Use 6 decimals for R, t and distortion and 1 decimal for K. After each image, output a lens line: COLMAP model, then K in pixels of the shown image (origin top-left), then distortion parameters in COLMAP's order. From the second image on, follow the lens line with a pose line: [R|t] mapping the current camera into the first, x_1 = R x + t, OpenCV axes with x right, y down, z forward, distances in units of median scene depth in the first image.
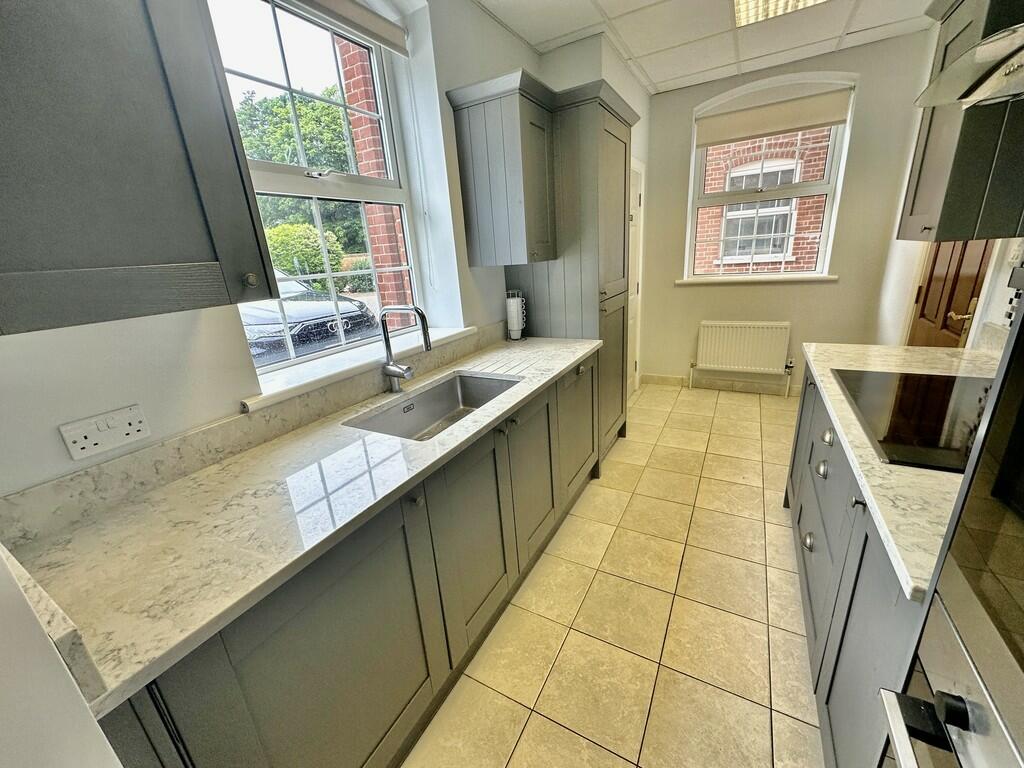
lens RADIAL K [[406.9, 0, 513.3], [0, 406.9, 385.1], [0, 0, 1]] dist [0.001437, 0.000142]
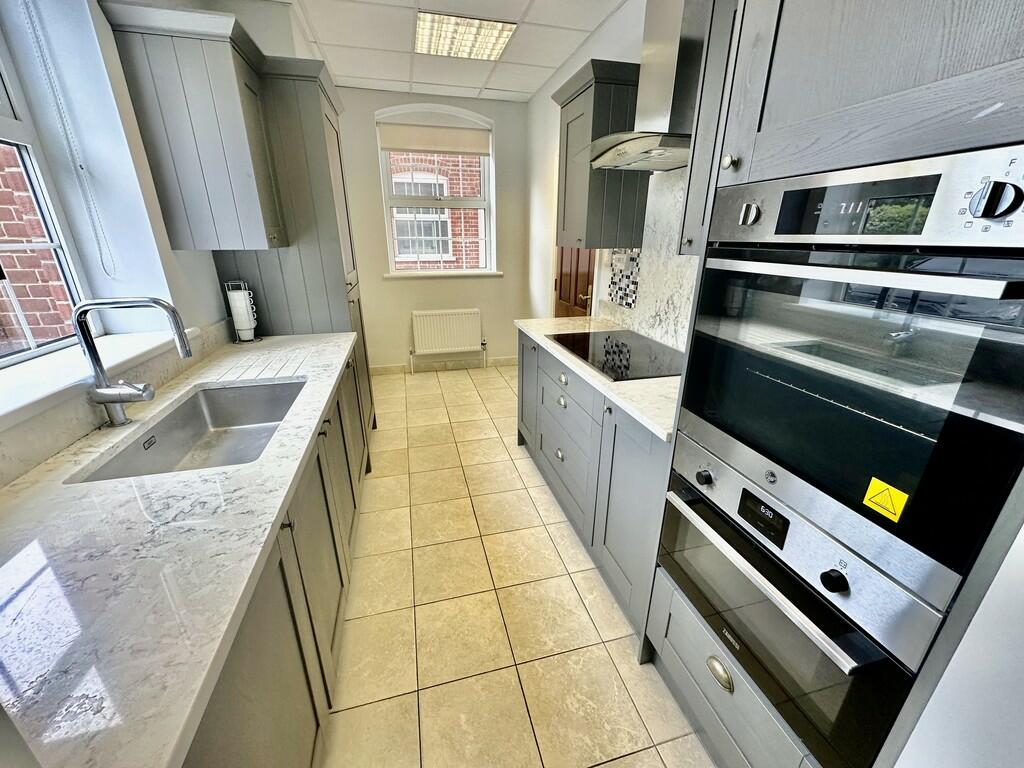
lens RADIAL K [[406.9, 0, 512.6], [0, 406.9, 384.3], [0, 0, 1]] dist [0.001437, 0.000142]
pose [[0.722367, -0.168971, 0.670548, -0.214146], [0.165802, 0.983723, 0.069272, 0.009935], [-0.671339, 0.061138, 0.738625, 0.028650]]
